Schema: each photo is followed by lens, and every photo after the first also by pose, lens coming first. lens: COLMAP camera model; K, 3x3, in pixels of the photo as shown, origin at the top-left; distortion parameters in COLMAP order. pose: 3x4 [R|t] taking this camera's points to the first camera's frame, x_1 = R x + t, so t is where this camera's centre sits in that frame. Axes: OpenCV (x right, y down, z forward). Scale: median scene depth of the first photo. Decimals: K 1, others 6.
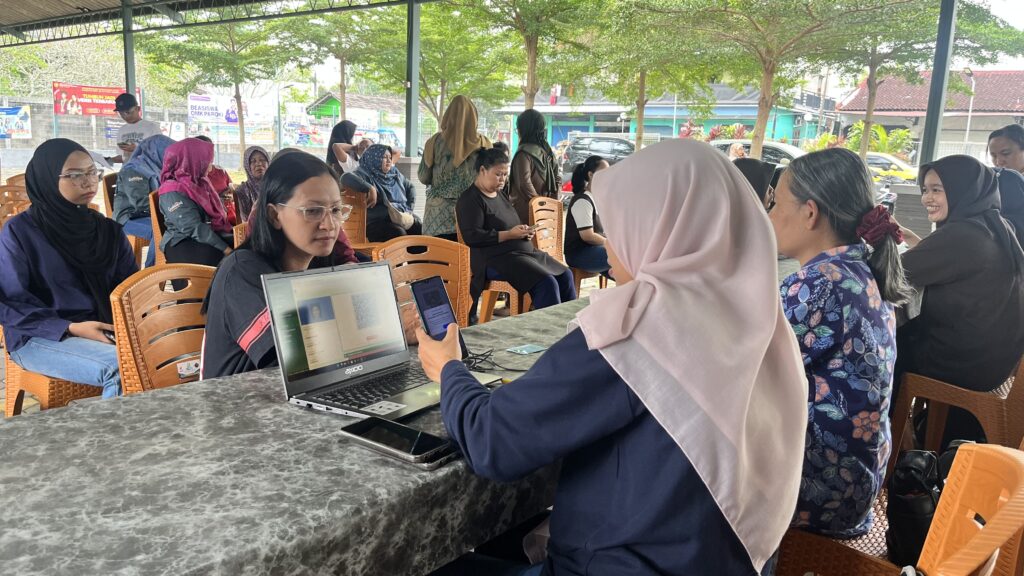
lens RADIAL K [[798.9, 0, 512.0], [0, 798.9, 288.0], [0, 0, 1]] dist [0.007236, -0.001438]
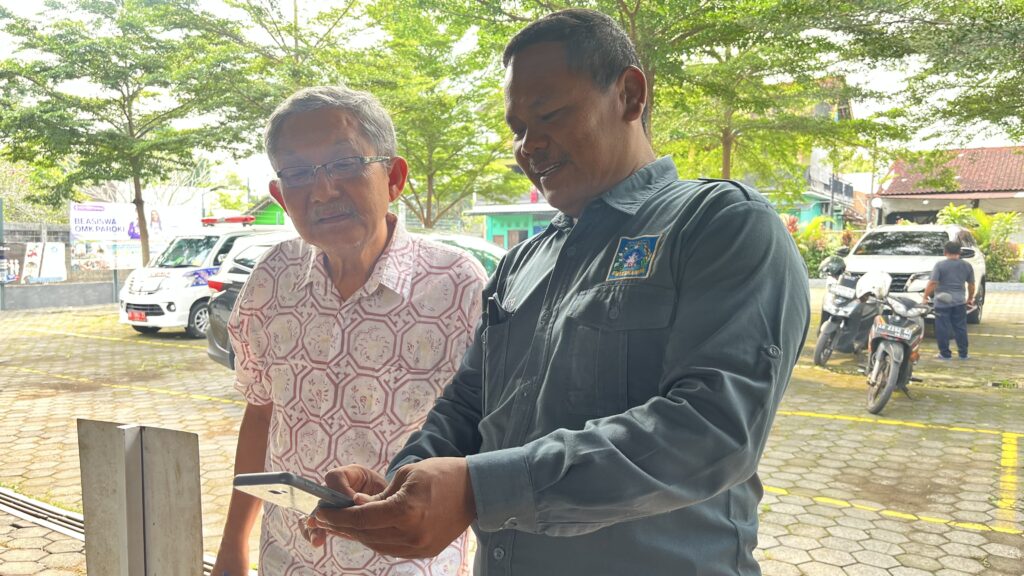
lens RADIAL K [[798.9, 0, 512.0], [0, 798.9, 288.0], [0, 0, 1]] dist [0.007236, -0.001438]
pose [[0.995469, -0.045912, 0.083273, -0.088096], [0.055808, 0.991120, -0.120691, -0.067018], [-0.076992, 0.124792, 0.989191, 0.309594]]
